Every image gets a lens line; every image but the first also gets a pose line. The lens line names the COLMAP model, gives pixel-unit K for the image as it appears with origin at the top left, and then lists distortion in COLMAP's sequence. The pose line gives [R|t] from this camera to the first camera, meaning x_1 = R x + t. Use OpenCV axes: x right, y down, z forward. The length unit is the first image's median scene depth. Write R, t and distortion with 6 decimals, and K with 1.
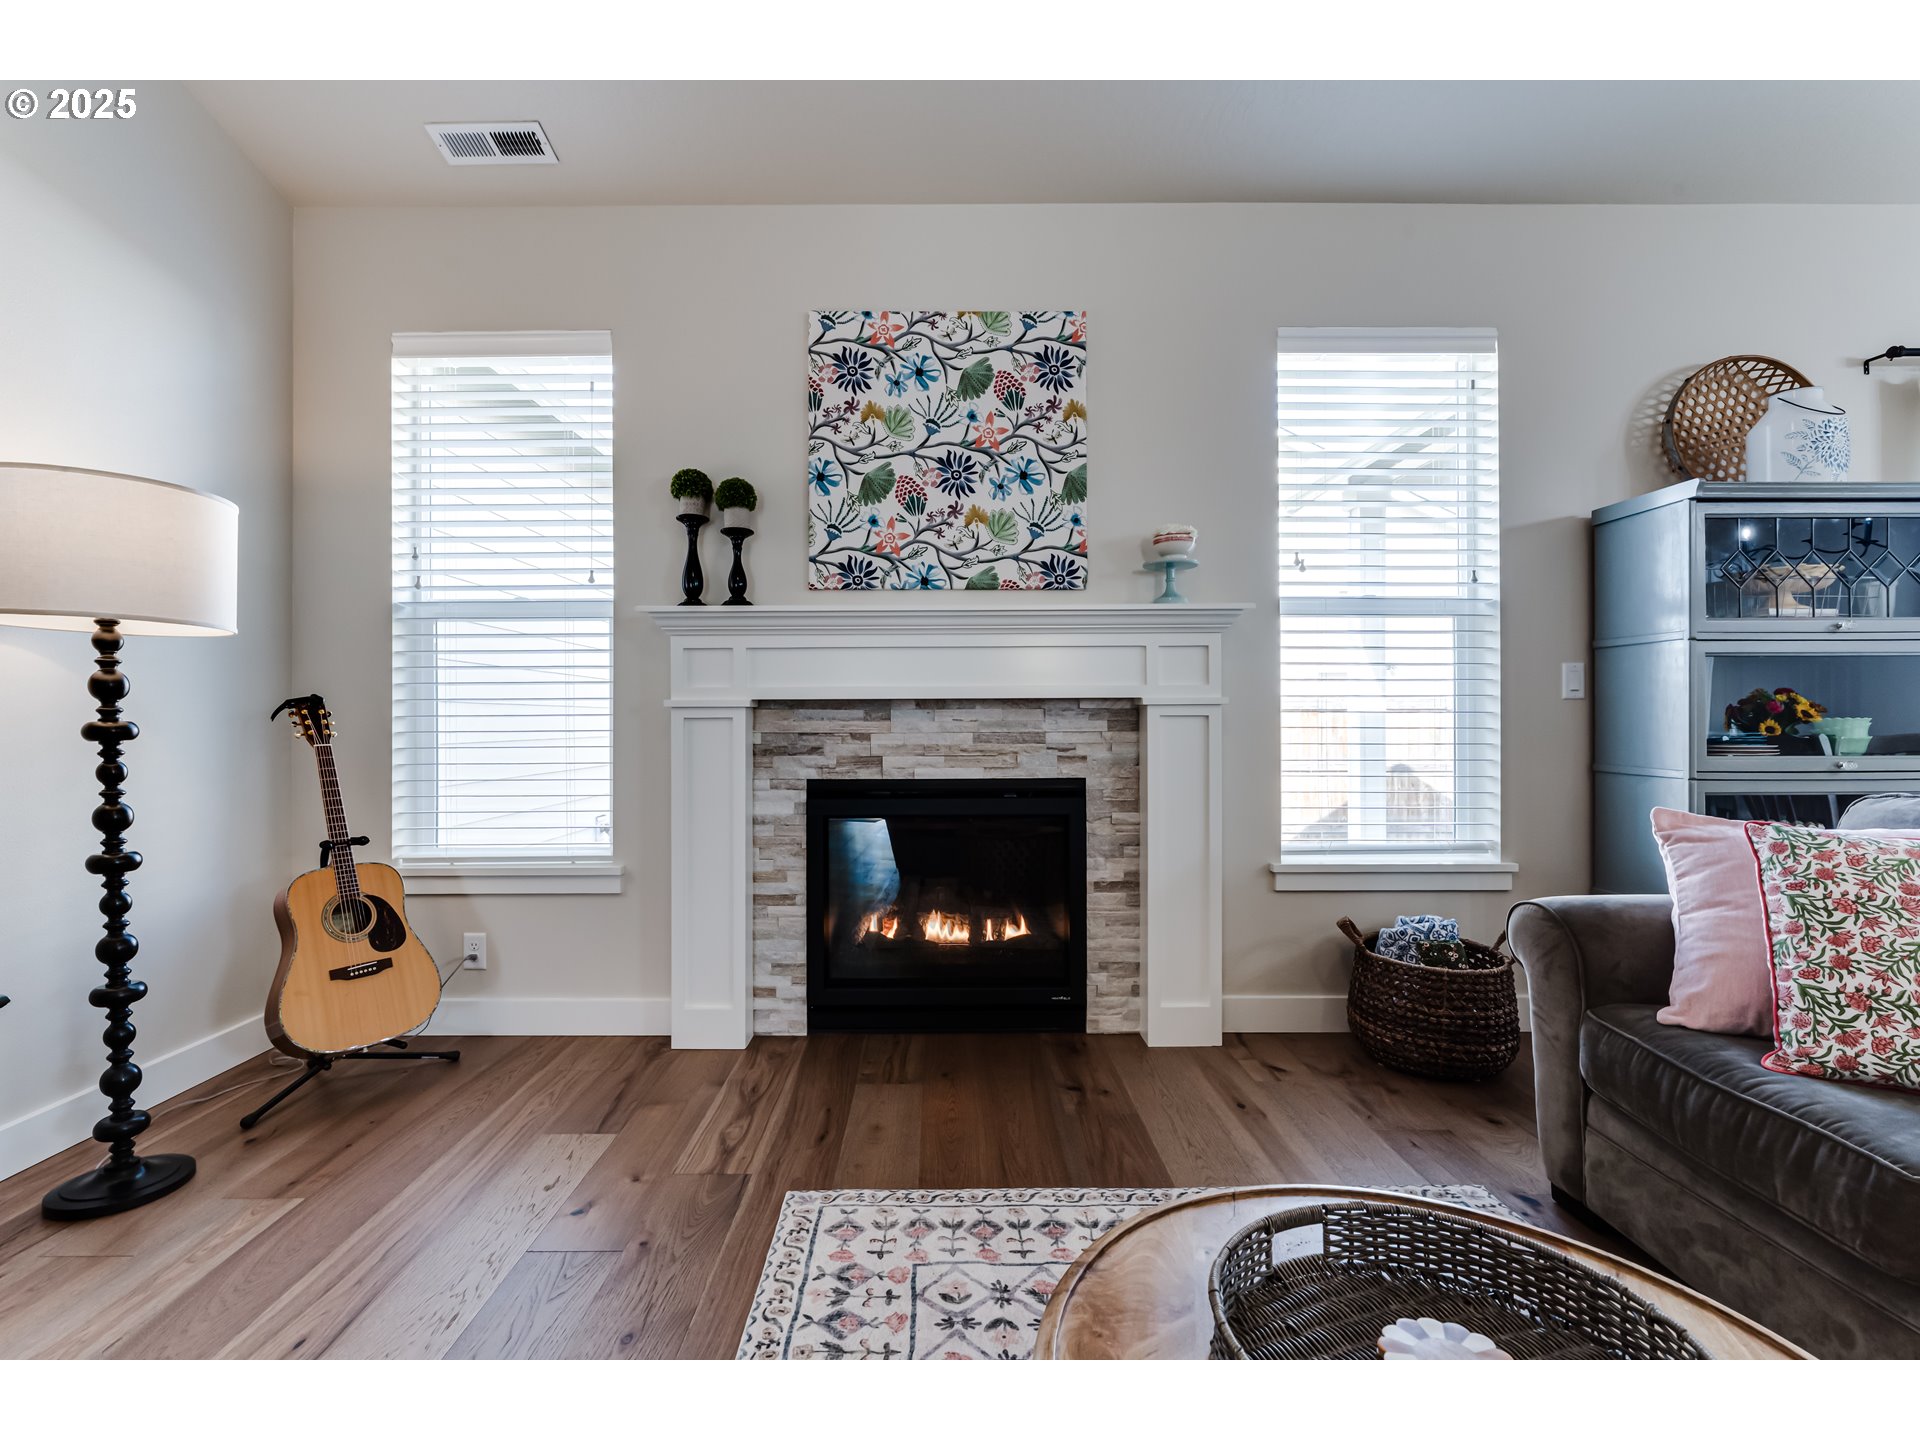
lens RADIAL K [[867.8, 0, 926.5], [0, 867.8, 721.5], [0, 0, 1]] dist [-0.006733, 0.001387]
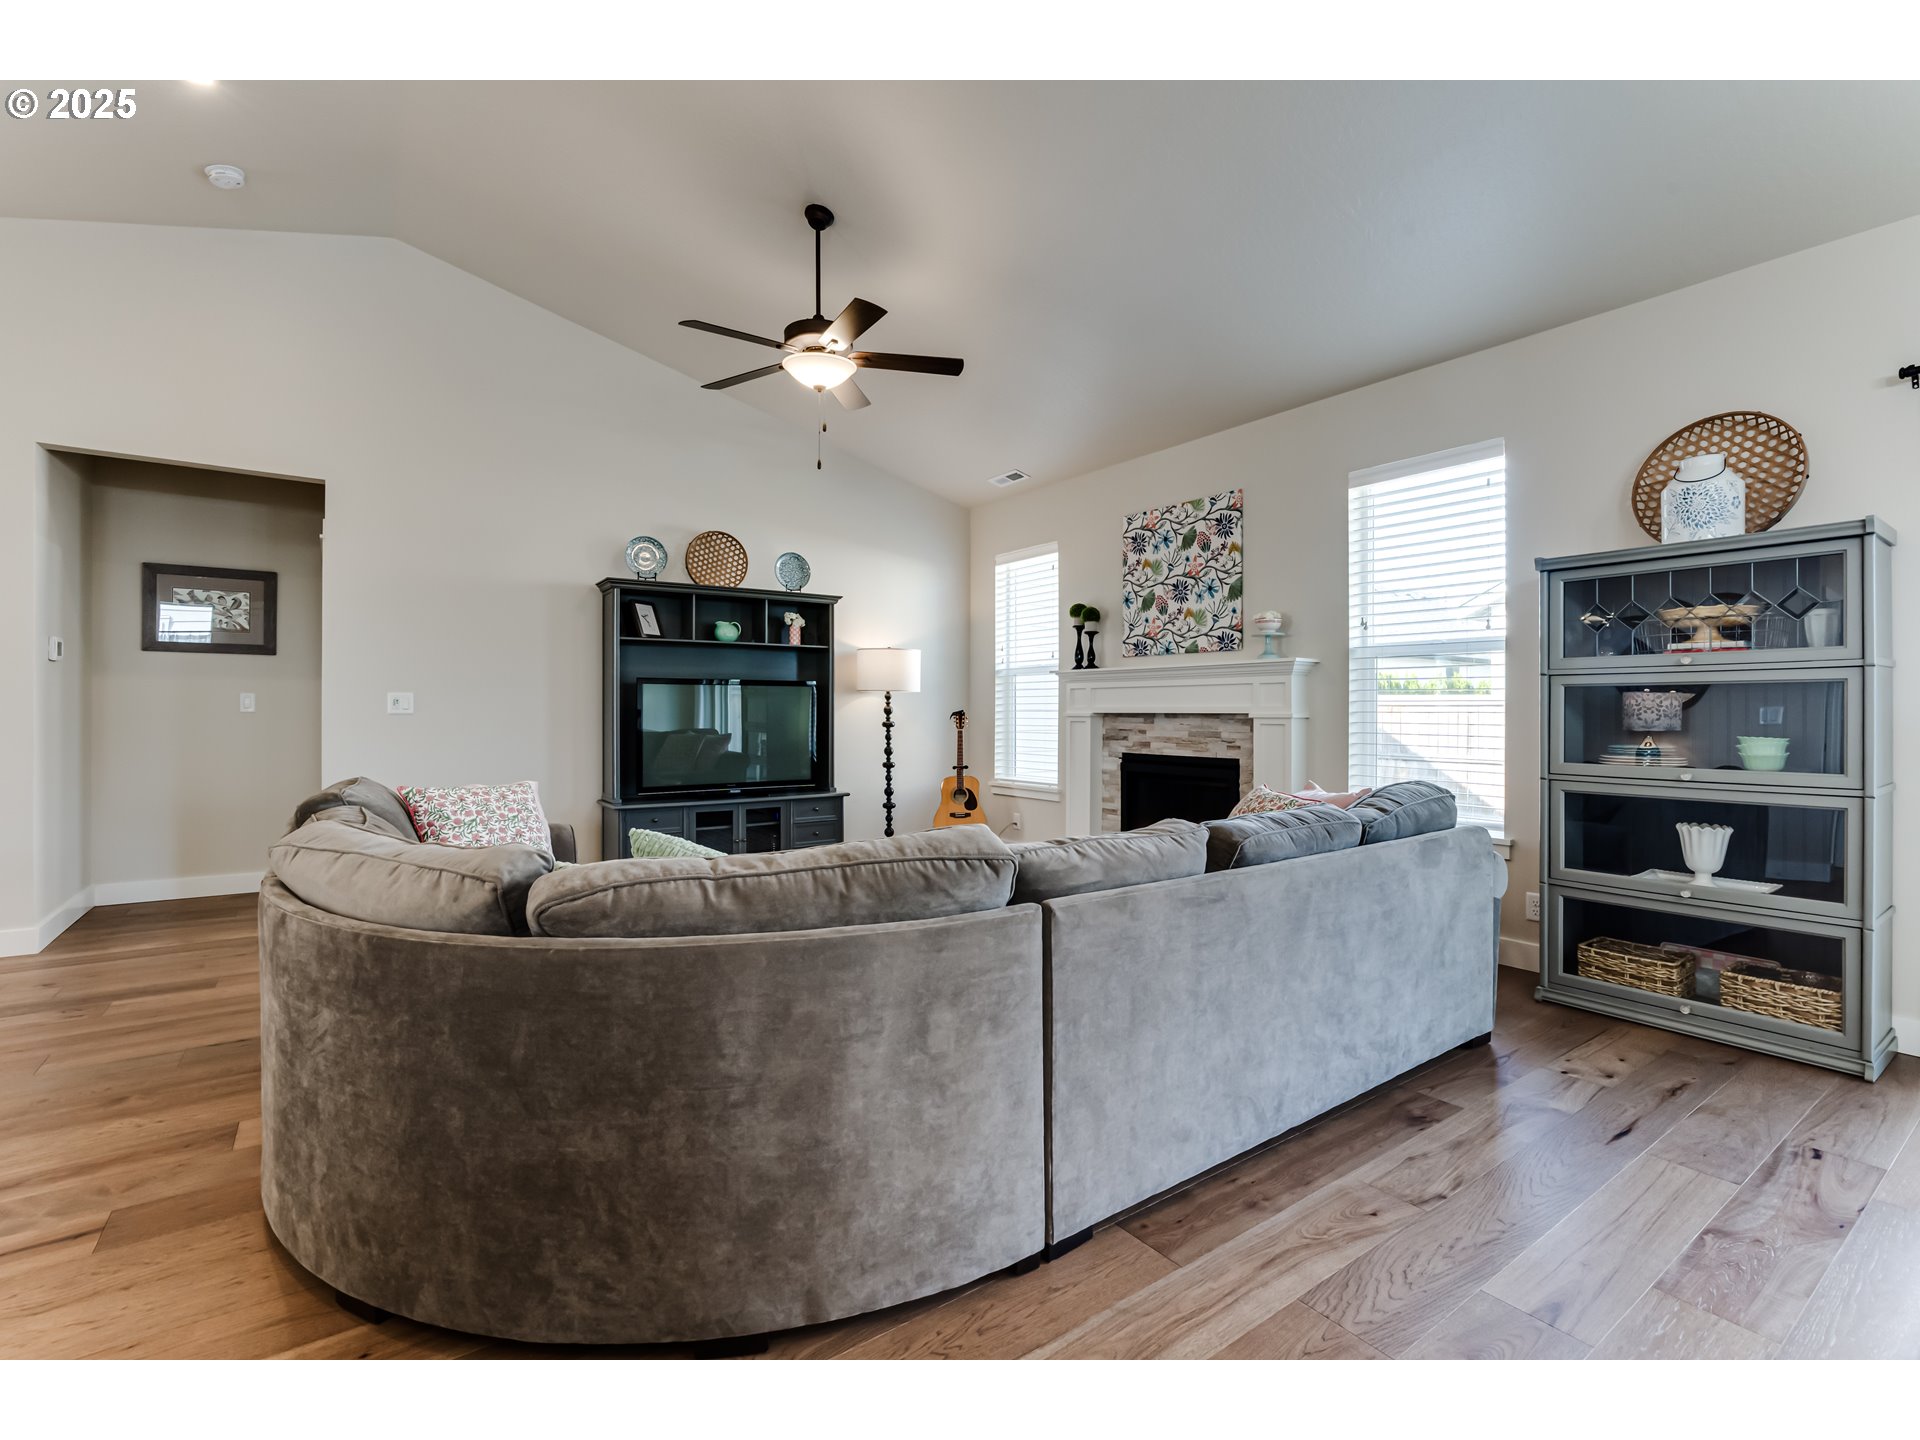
lens RADIAL K [[867.8, 0, 960.8], [0, 867.8, 710.5], [0, 0, 1]] dist [-0.006733, 0.001387]
pose [[0.582450, 0.004810, -0.812852, 1.267958], [-0.002354, 0.999988, 0.004230, -0.037726], [0.812863, -0.000551, 0.582454, -0.460880]]
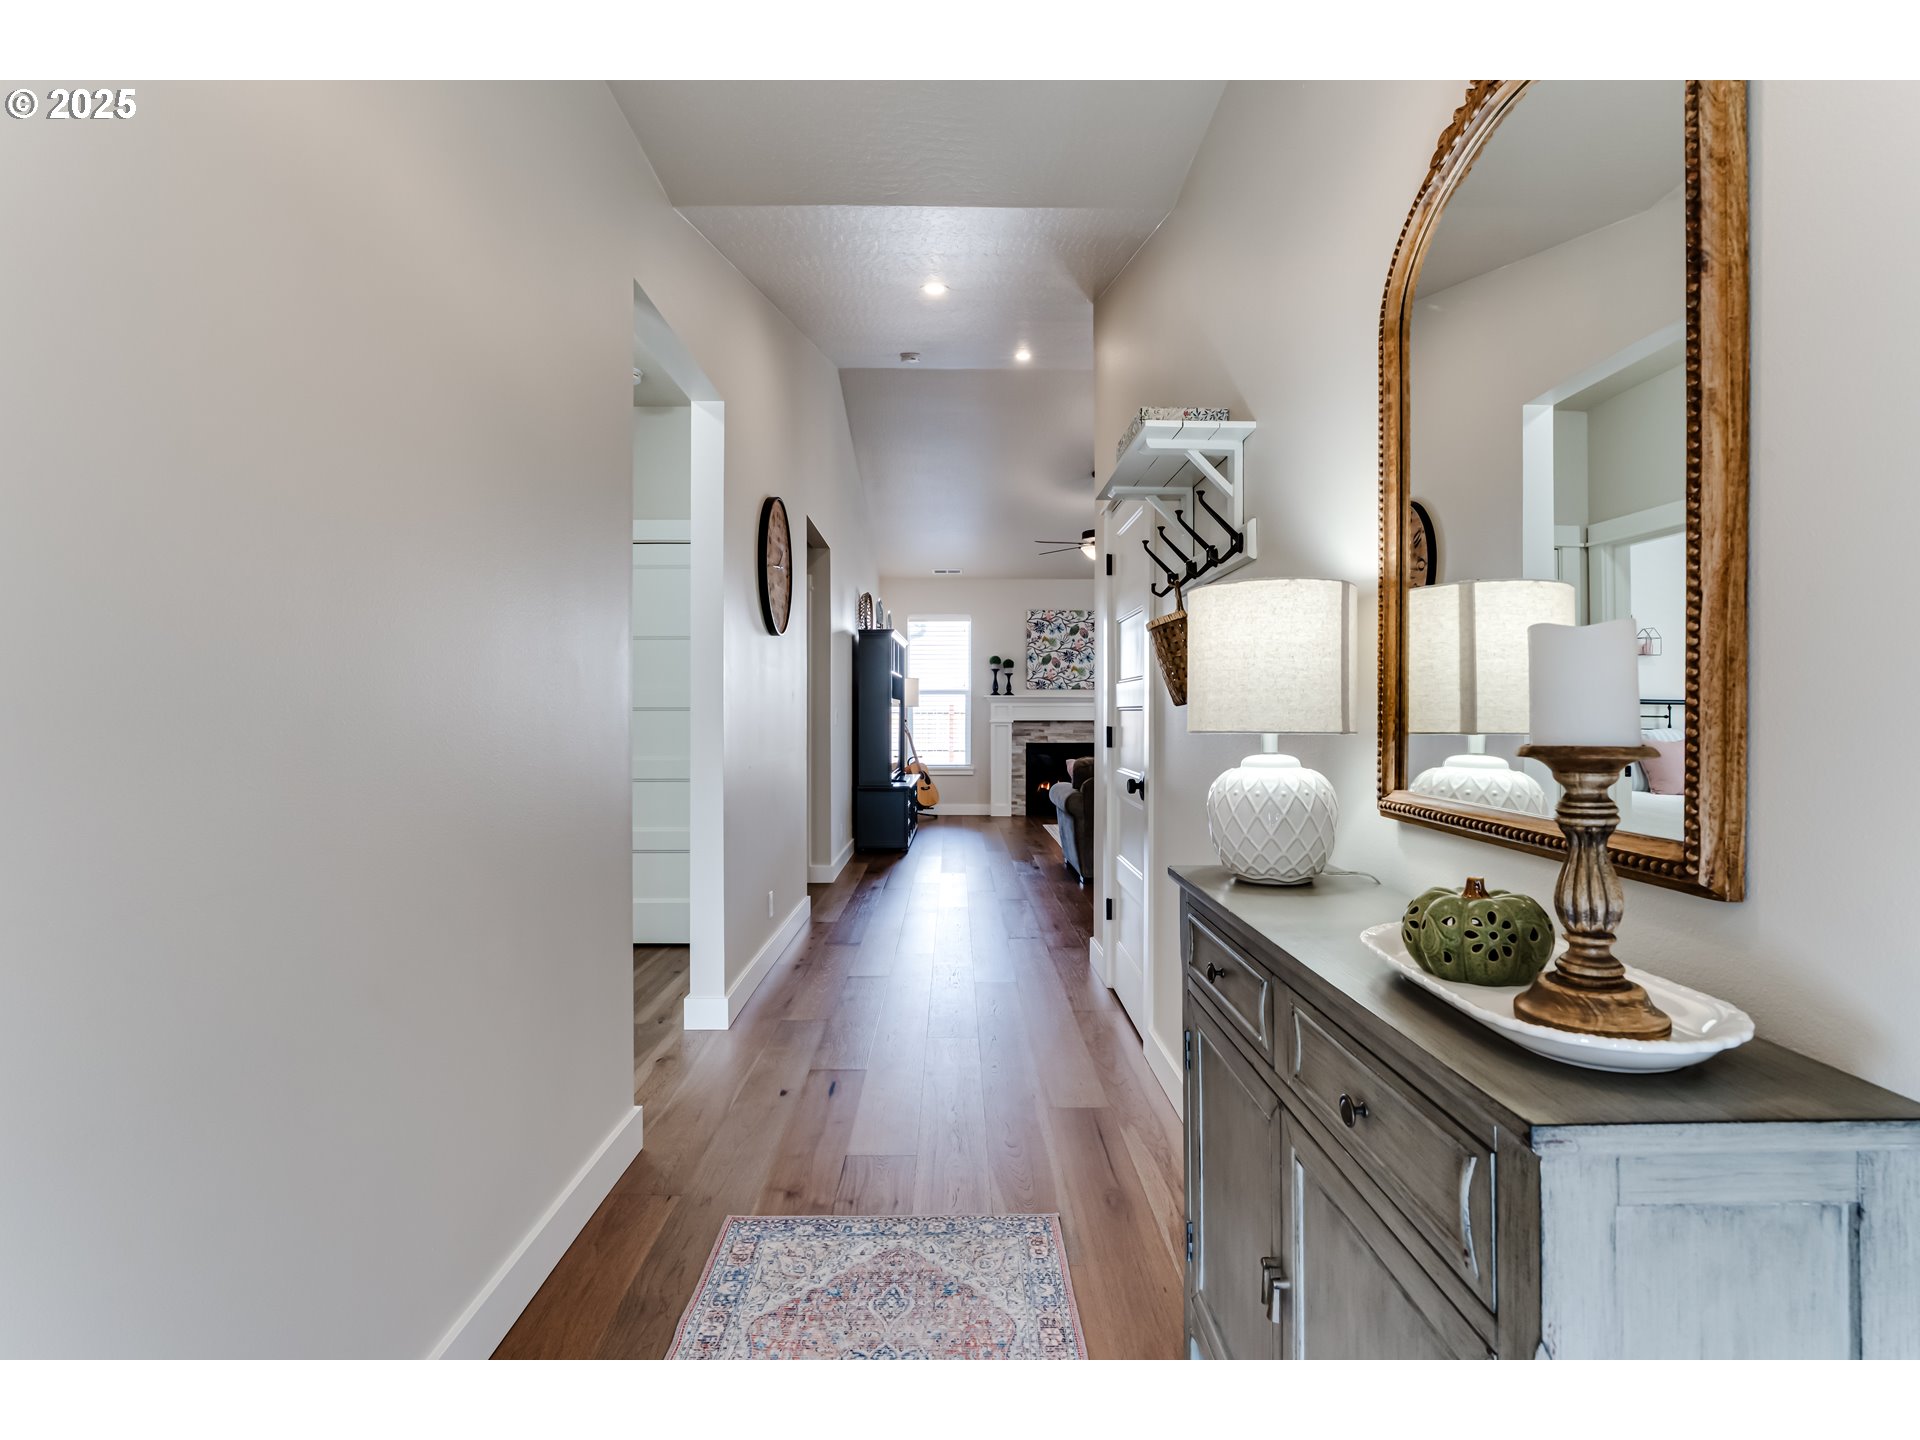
lens RADIAL K [[867.8, 0, 959.3], [0, 867.8, 721.6], [0, 0, 1]] dist [-0.006733, 0.001387]
pose [[0.999856, 0.000028, 0.016978, -0.472966], [-0.000215, 0.999939, 0.011030, -0.059820], [-0.016977, -0.011032, 0.999795, -2.536329]]
